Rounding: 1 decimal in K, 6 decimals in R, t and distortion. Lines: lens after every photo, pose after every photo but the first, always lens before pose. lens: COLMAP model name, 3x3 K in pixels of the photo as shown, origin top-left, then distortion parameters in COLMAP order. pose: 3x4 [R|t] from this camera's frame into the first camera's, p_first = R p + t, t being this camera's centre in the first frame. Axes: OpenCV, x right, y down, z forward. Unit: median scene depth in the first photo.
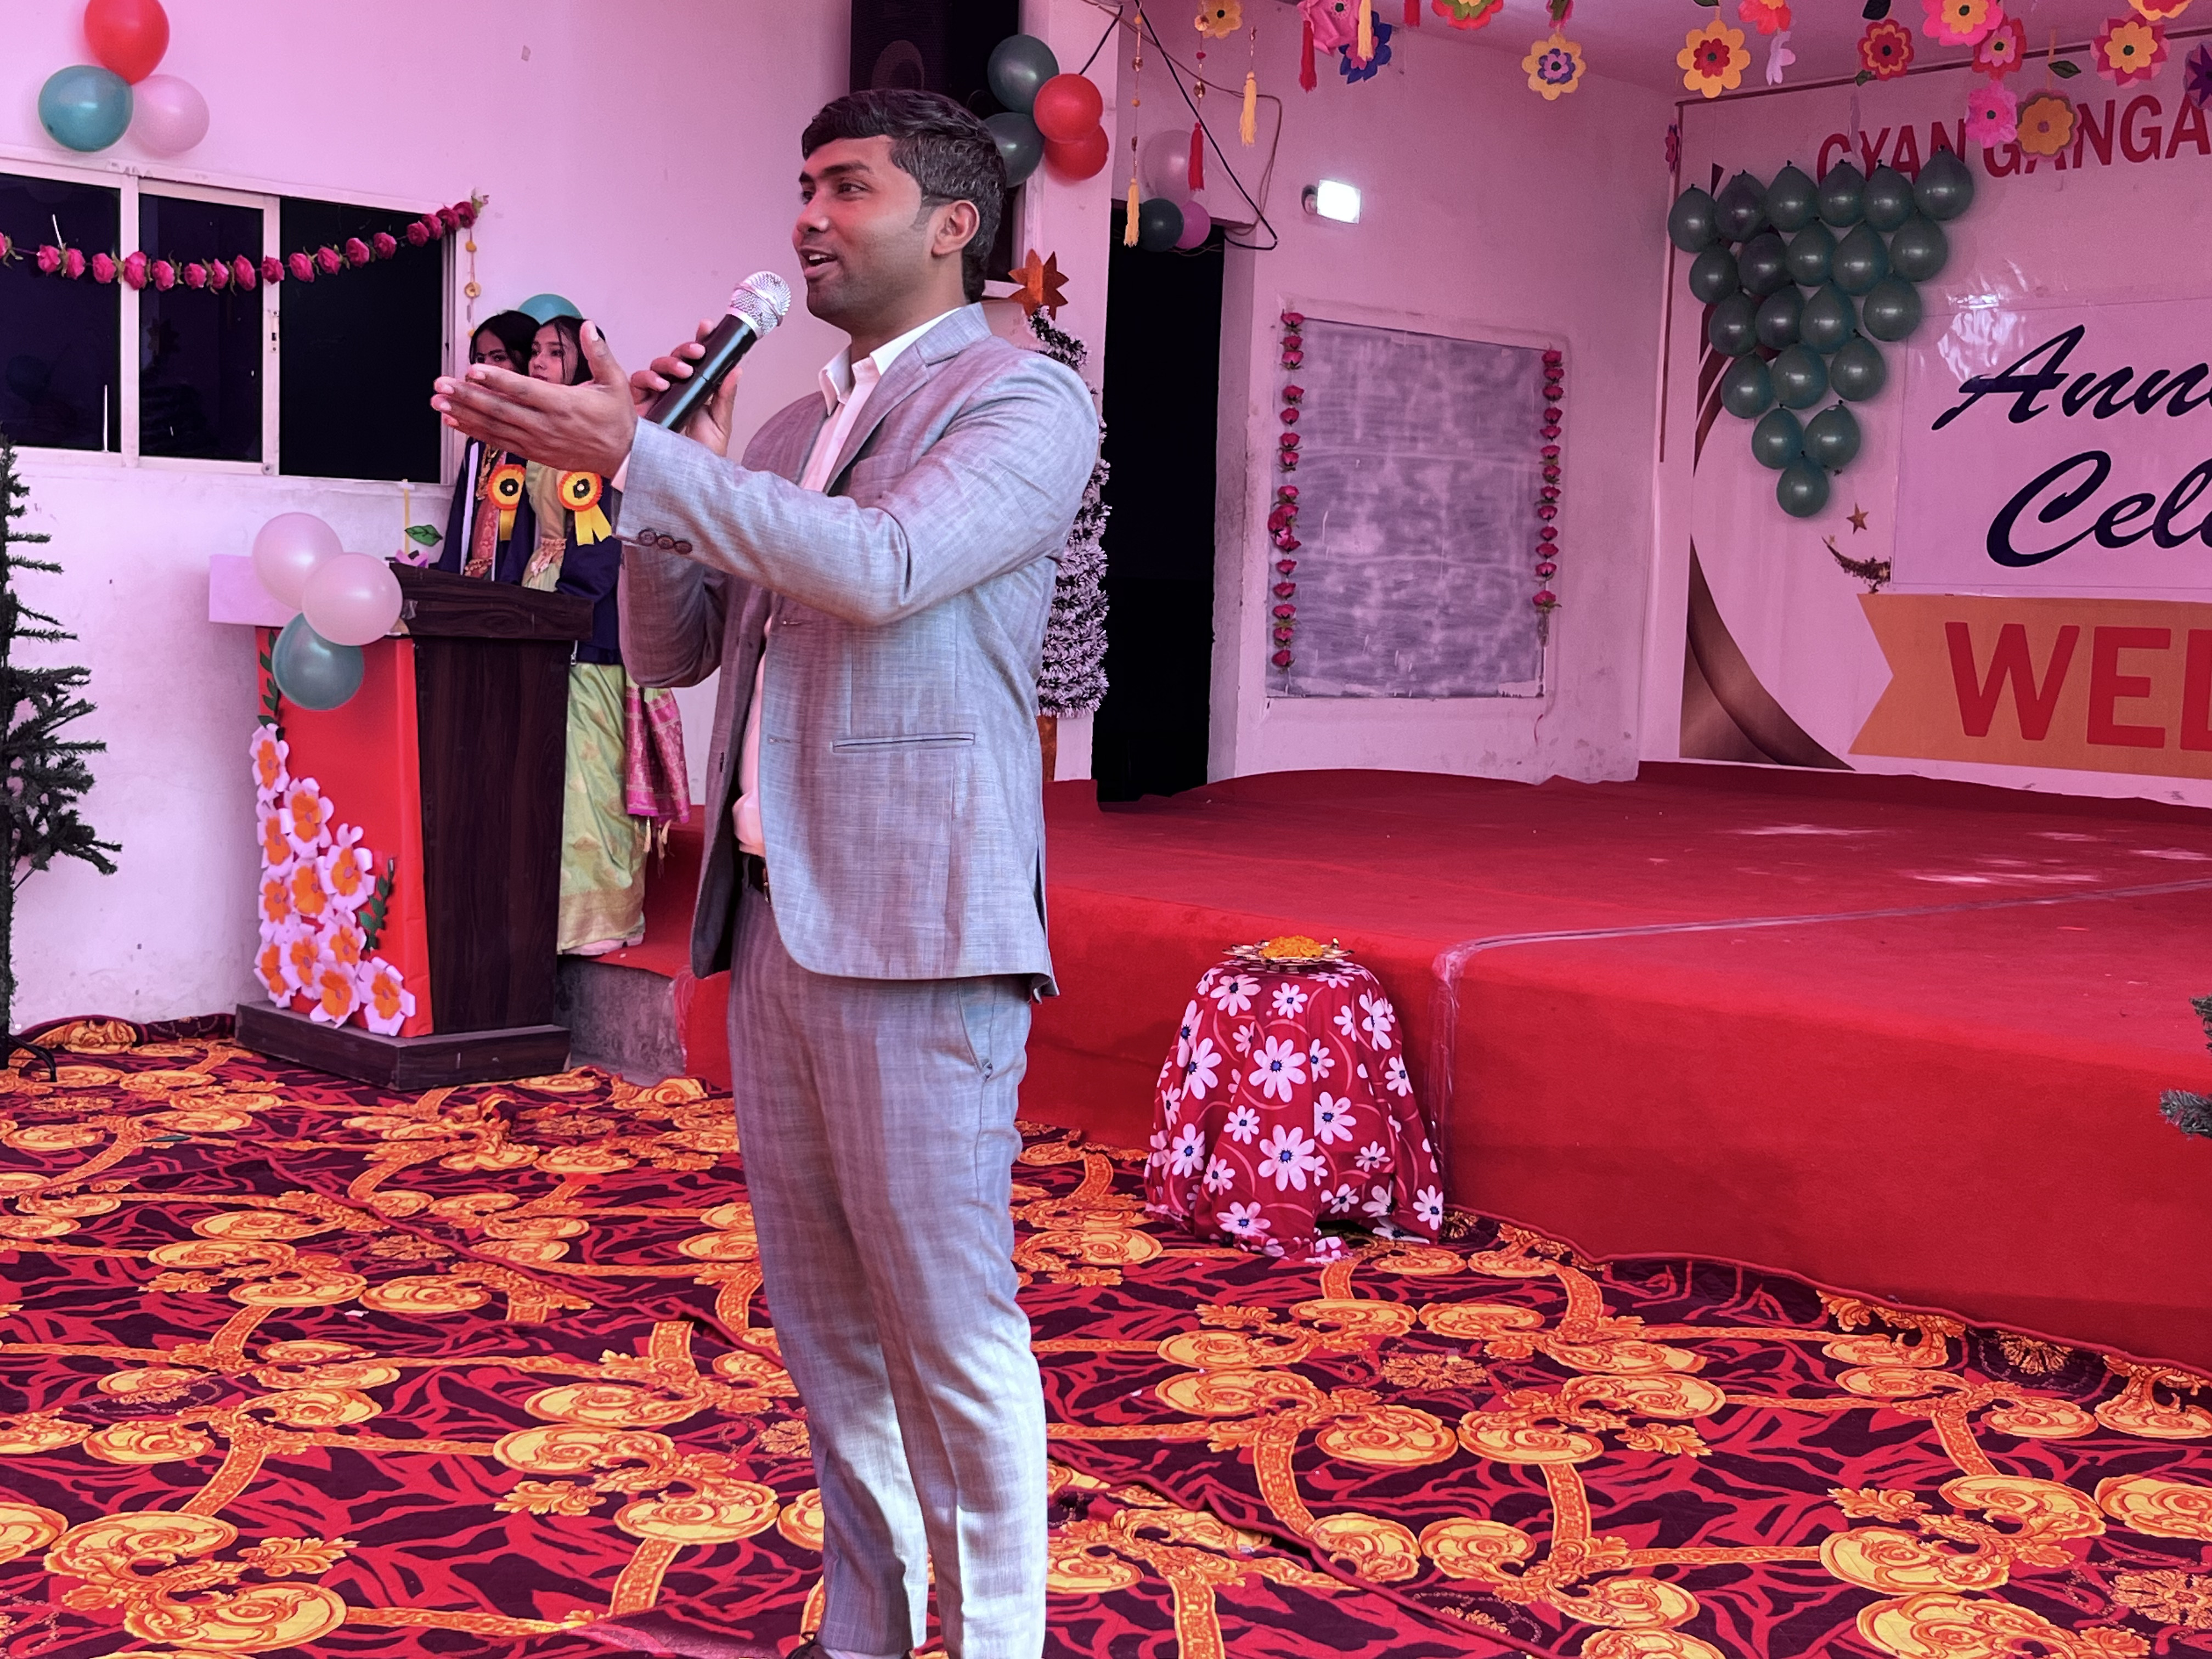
lens RADIAL K [[2677.8, 0, 1094.0], [0, 2677.8, 840.2], [0, 0, 1]] dist [0.035500, 0.000000]
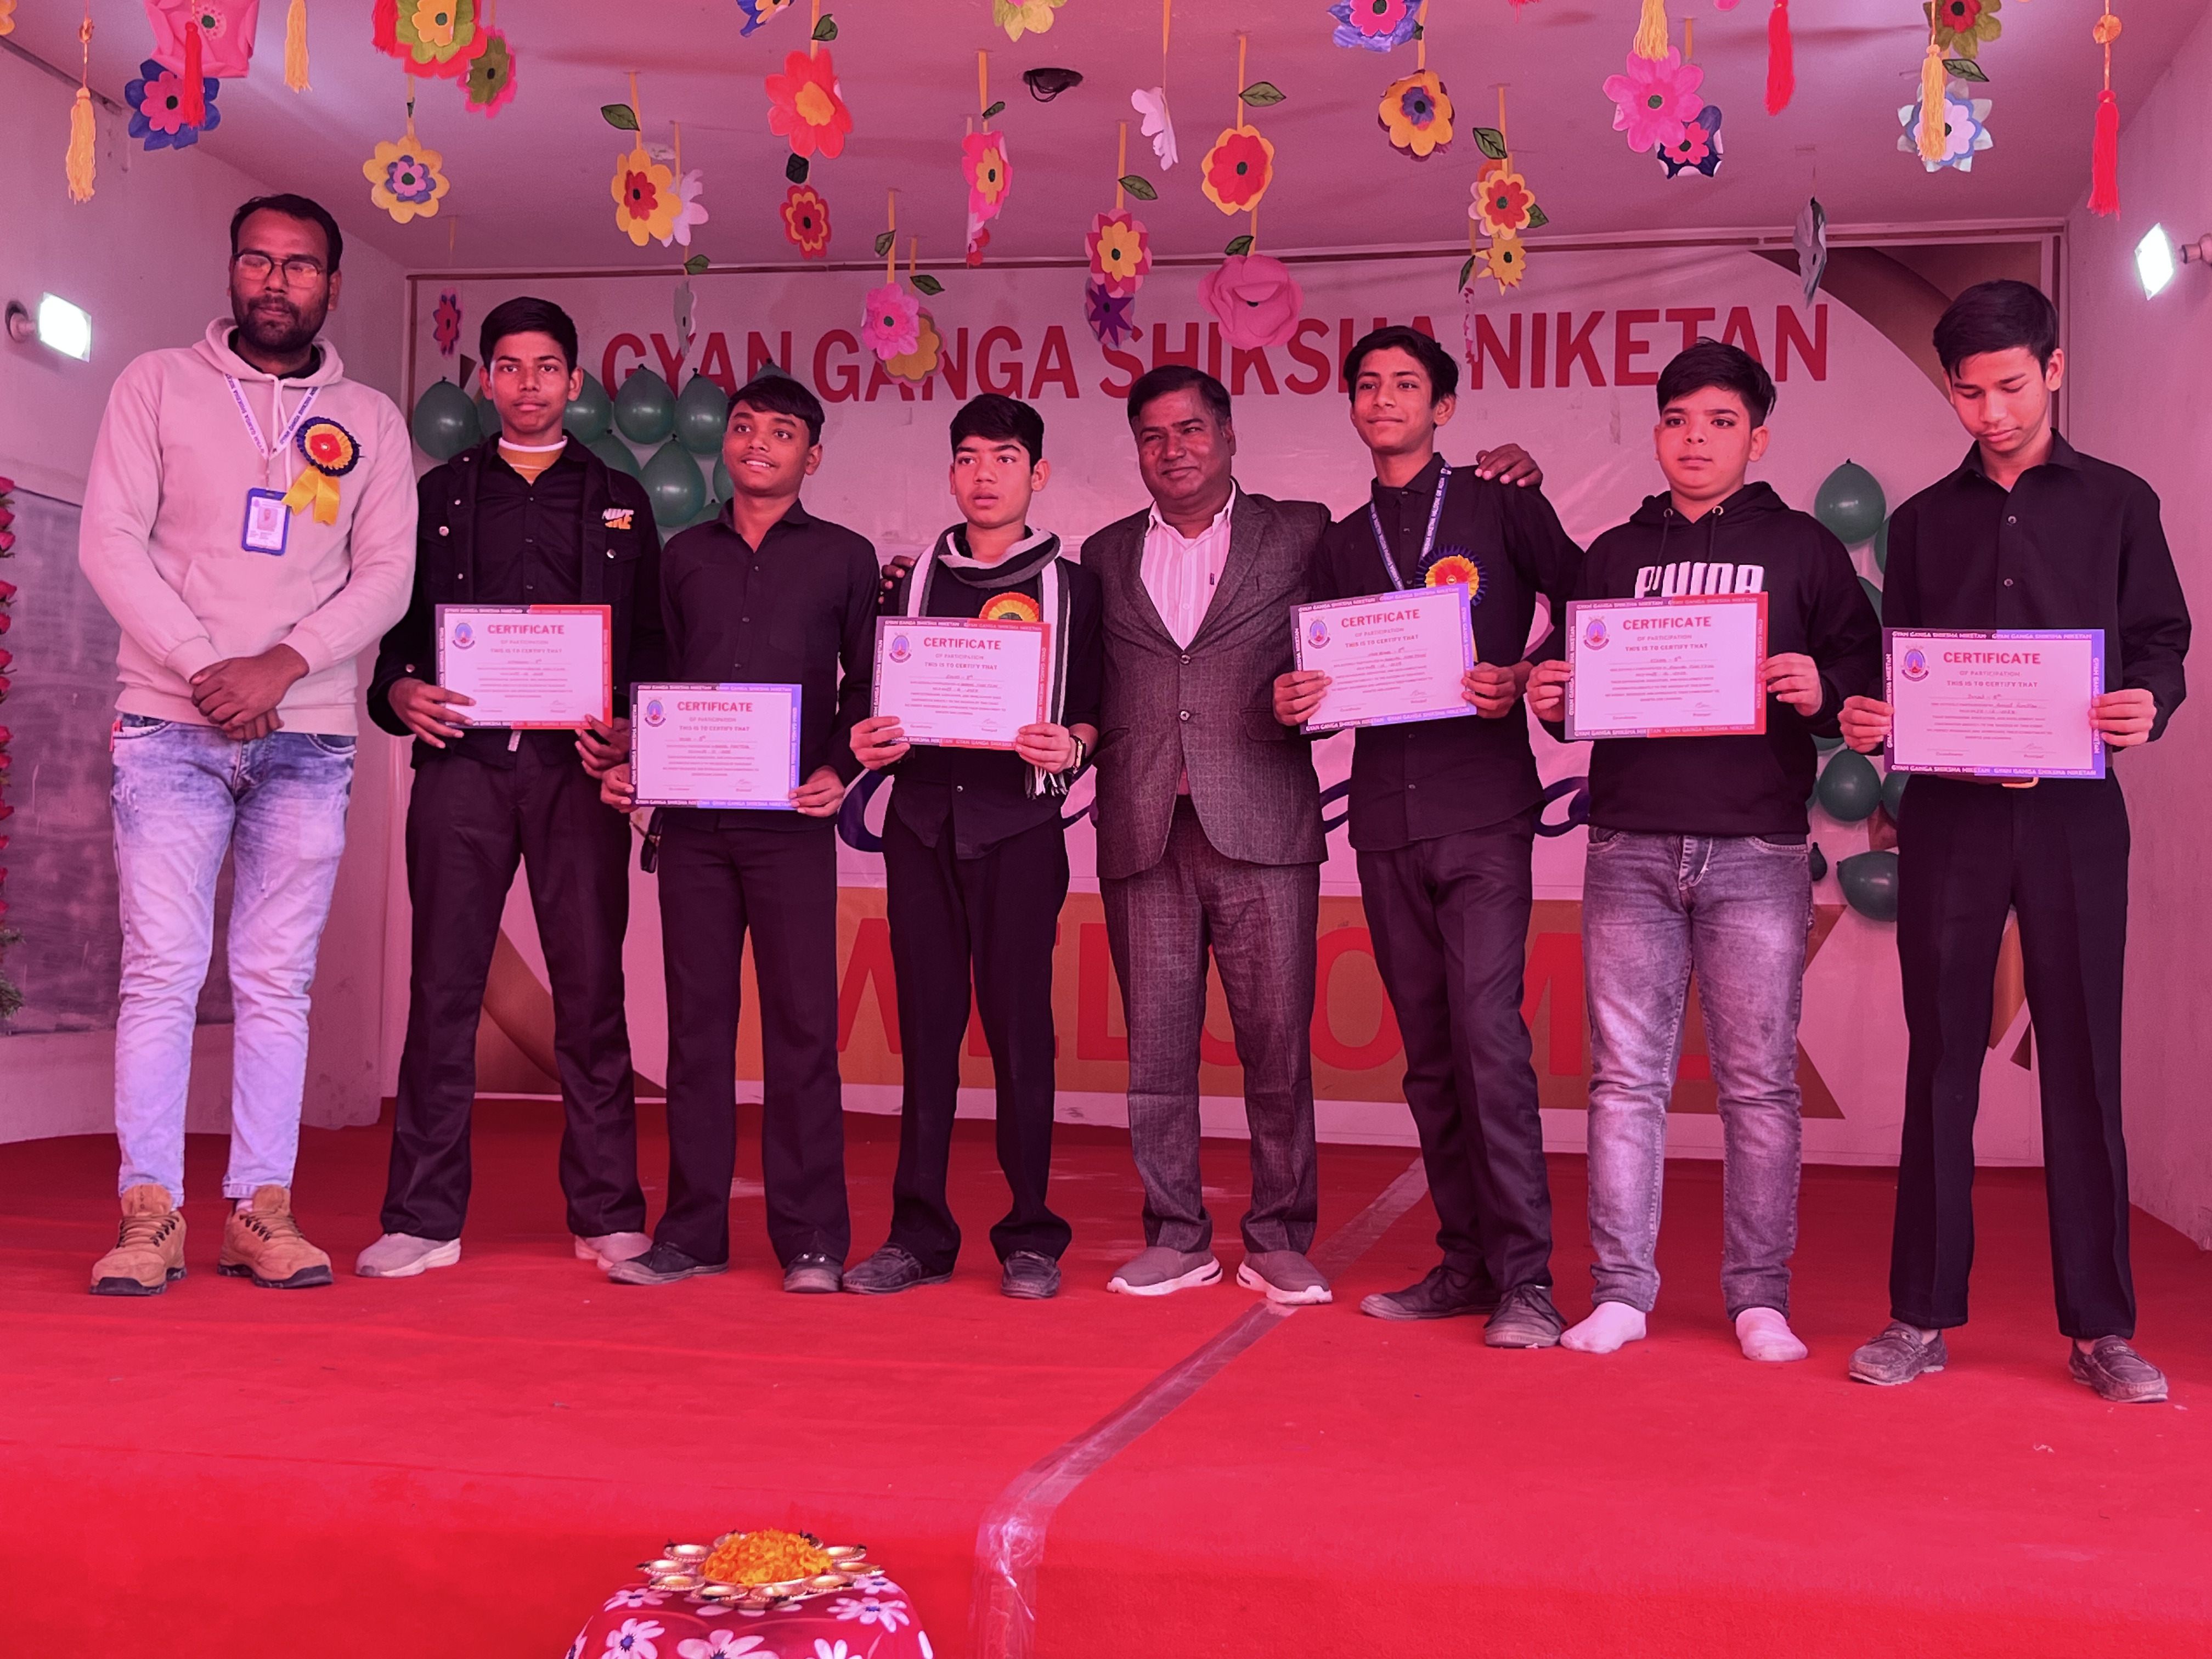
lens RADIAL K [[2649.4, 0, 1089.8], [0, 2649.4, 841.2], [0, 0, 1]] dist [0.005171, 0.000000]
pose [[0.801833, 0.008451, 0.597488, -0.106783], [0.054756, 0.994654, -0.087550, -0.028887], [-0.595034, 0.102917, 0.797084, 0.300988]]
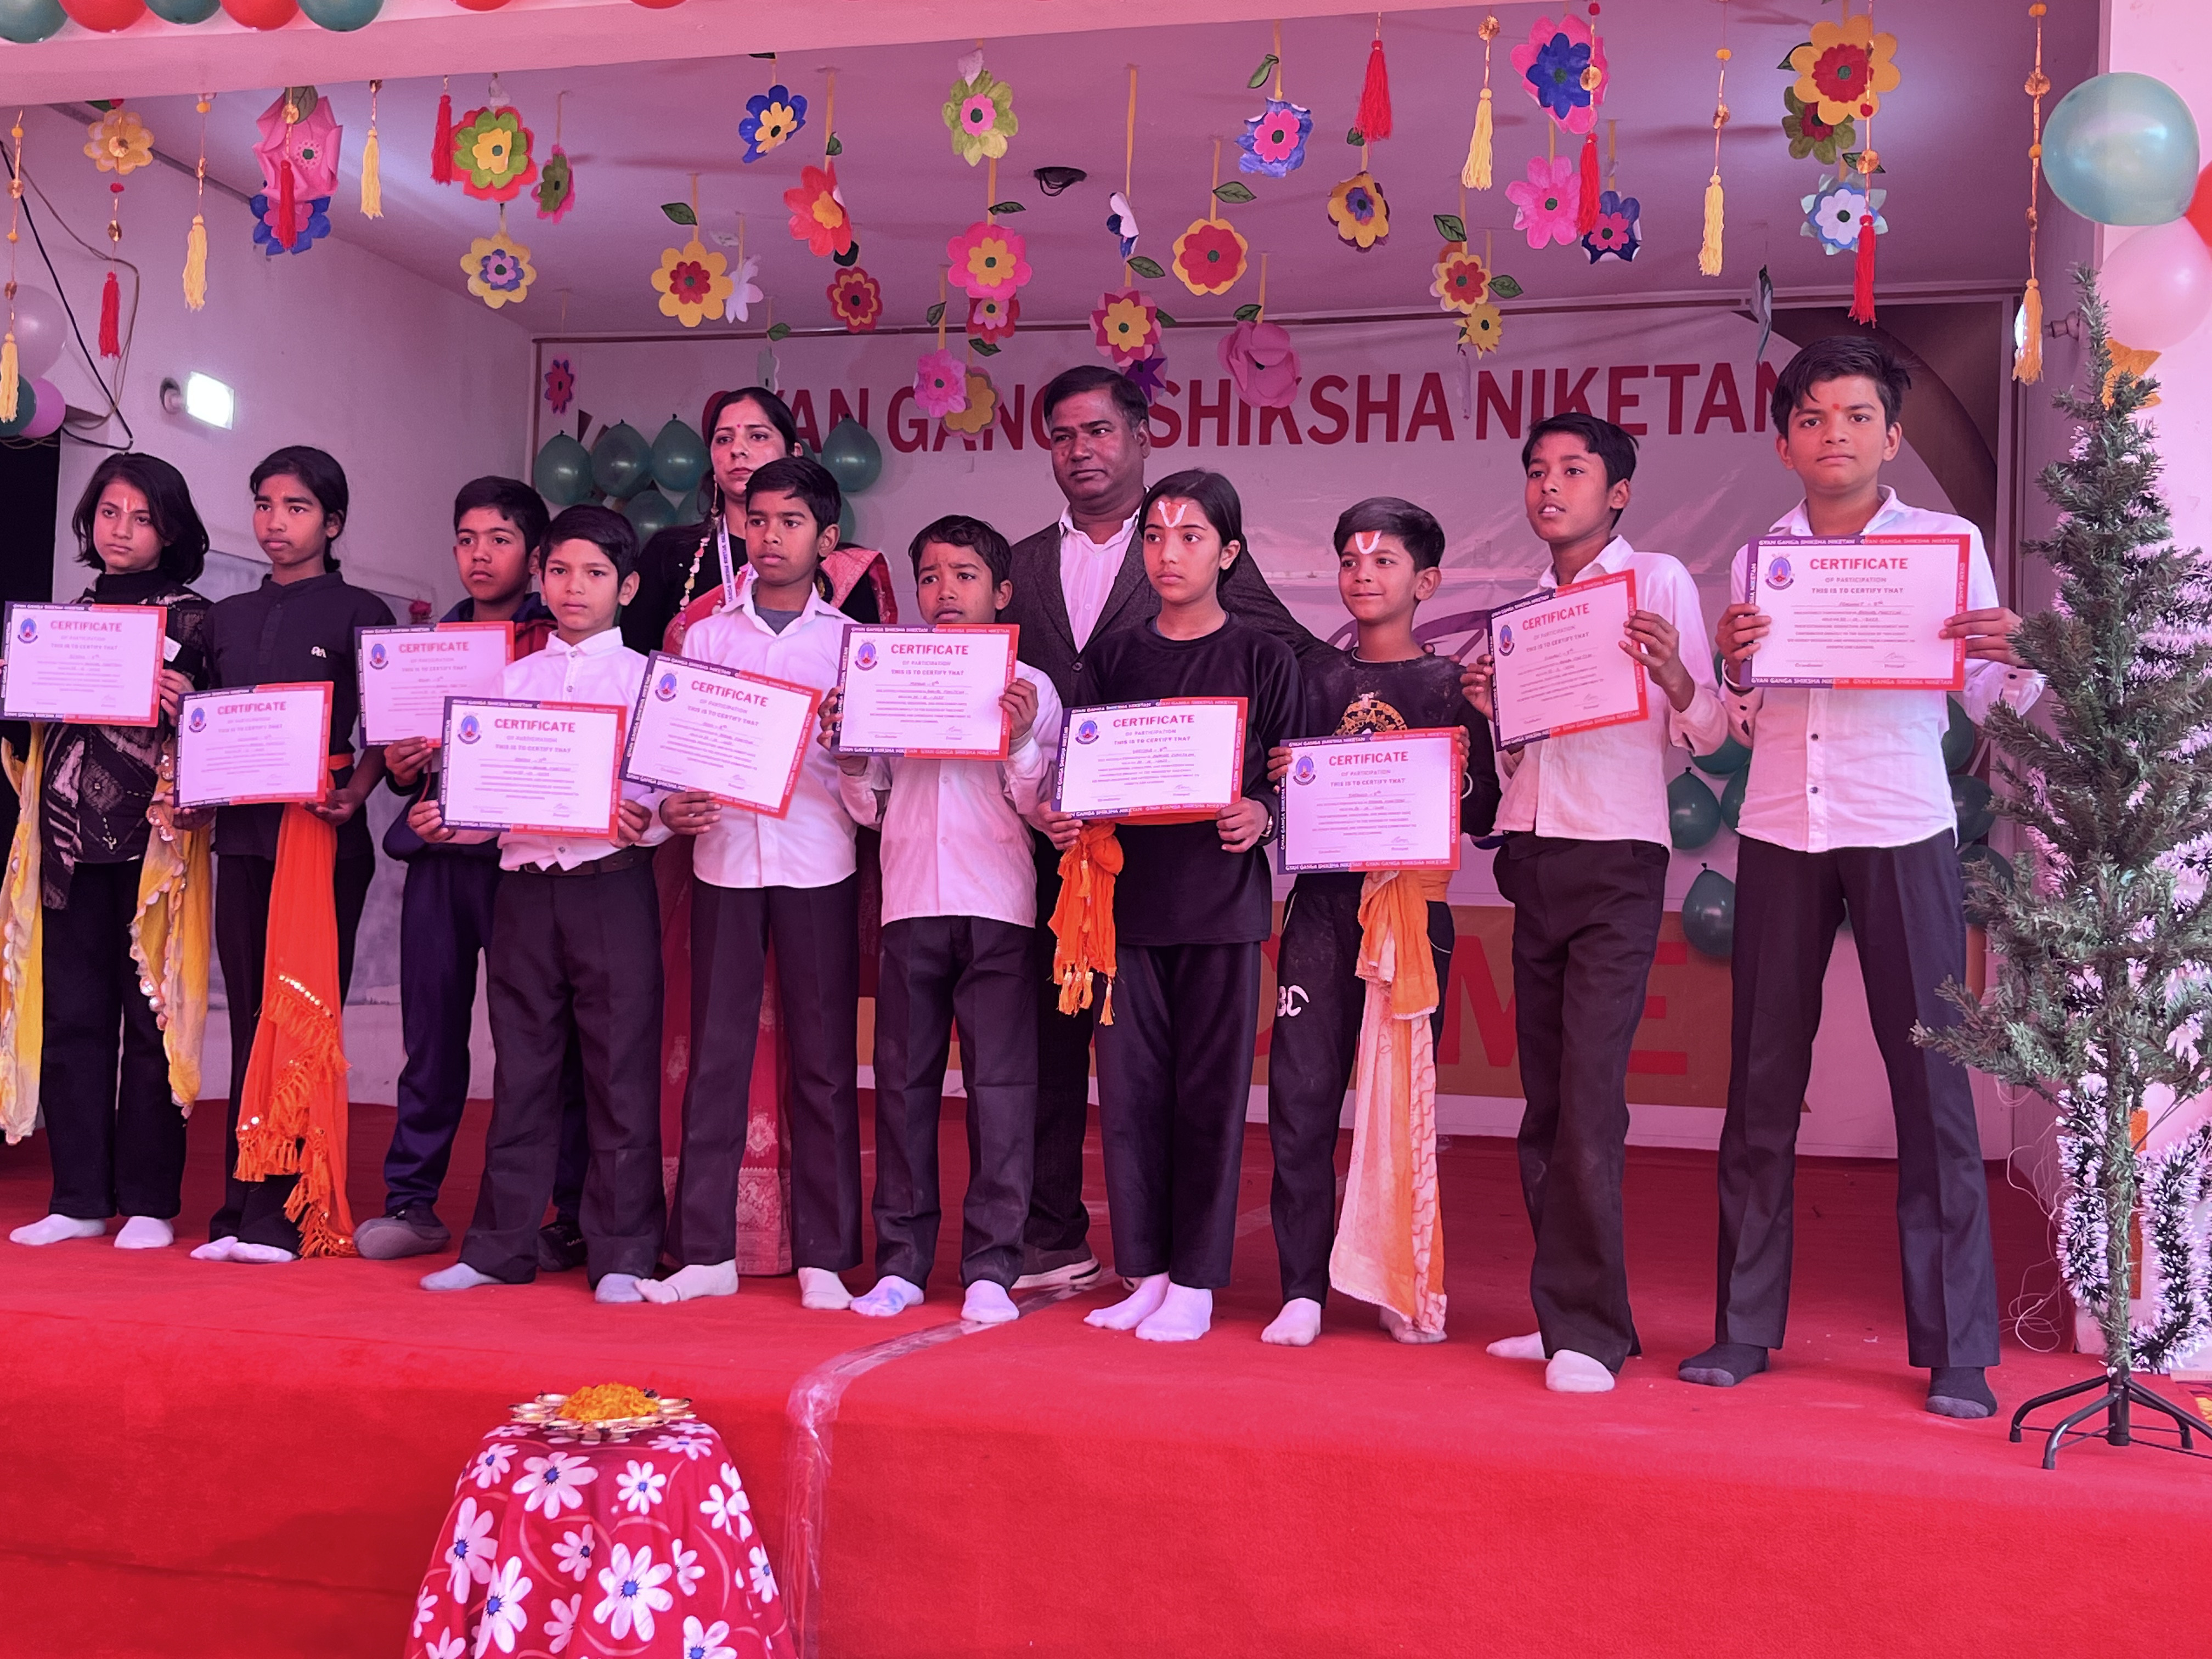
lens RADIAL K [[2649.4, 0, 1104.5], [0, 2649.4, 839.3], [0, 0, 1]] dist [0.005171, 0.000000]
pose [[0.846999, 0.015507, 0.531369, -0.103407], [0.040685, 0.994752, -0.093883, -0.019759], [-0.530036, 0.101138, 0.841922, 0.194451]]
